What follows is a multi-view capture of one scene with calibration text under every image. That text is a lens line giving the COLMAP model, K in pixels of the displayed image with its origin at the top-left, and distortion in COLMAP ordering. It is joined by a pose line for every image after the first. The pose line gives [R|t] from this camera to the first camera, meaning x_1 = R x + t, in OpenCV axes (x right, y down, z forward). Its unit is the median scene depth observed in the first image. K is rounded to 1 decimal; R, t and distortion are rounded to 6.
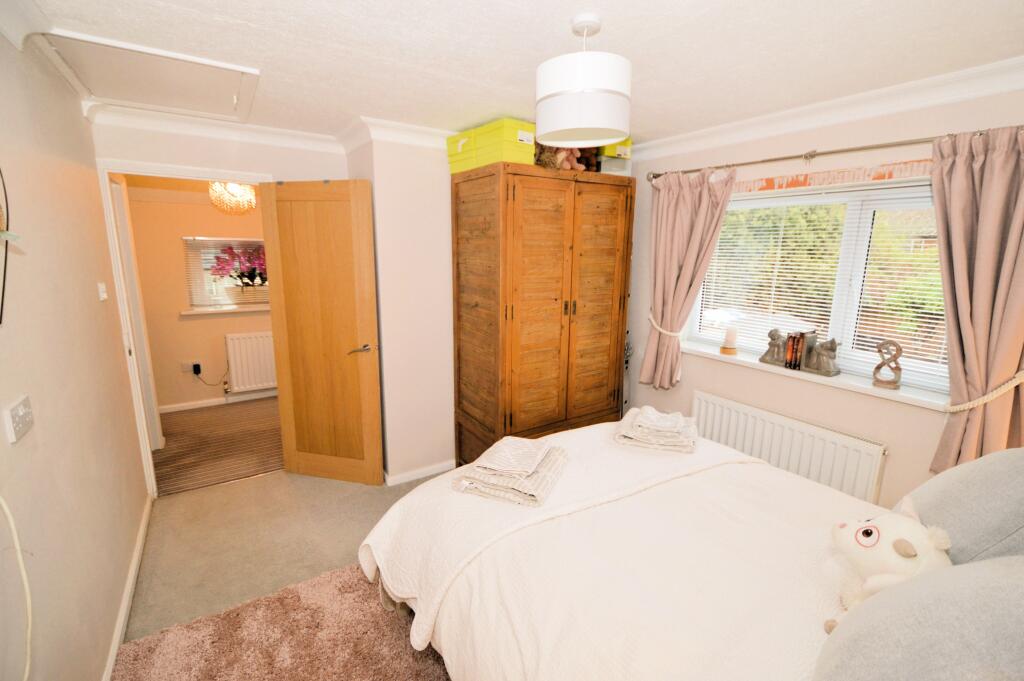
lens RADIAL K [[450.2, 0, 513.0], [0, 450.2, 339.3], [0, 0, 1]] dist [0.001605, -0.001223]
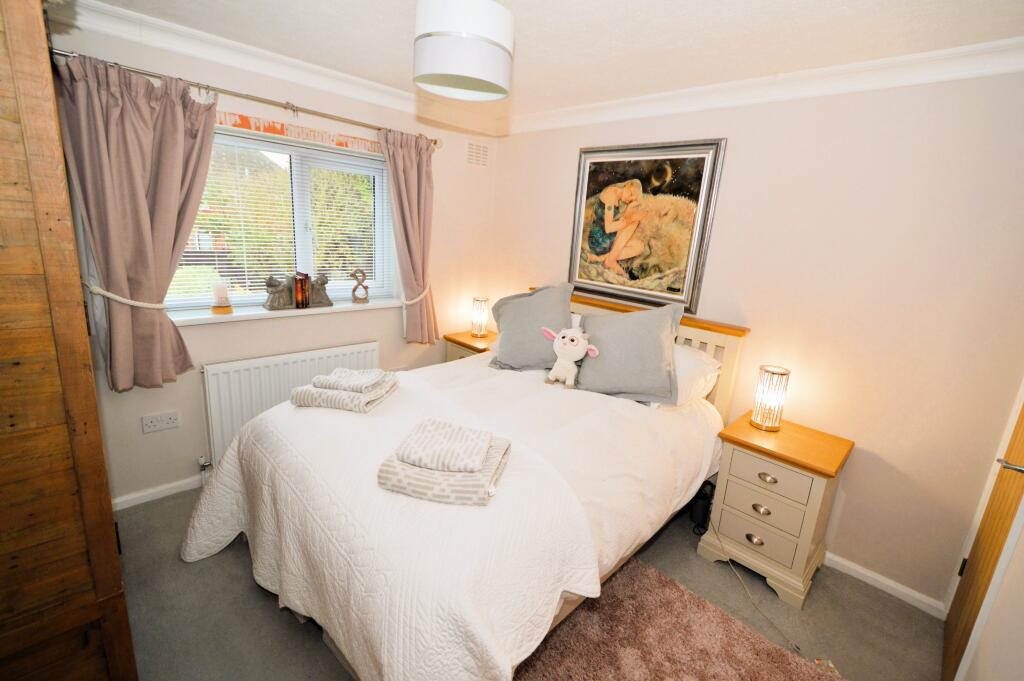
lens RADIAL K [[450.2, 0, 512.2], [0, 450.2, 334.6], [0, 0, 1]] dist [0.001605, -0.001223]
pose [[-0.187693, -0.260239, 0.947126, -0.559640], [0.120333, 0.950907, 0.285124, -0.130811], [-0.974829, 0.167487, -0.147163, 0.698321]]
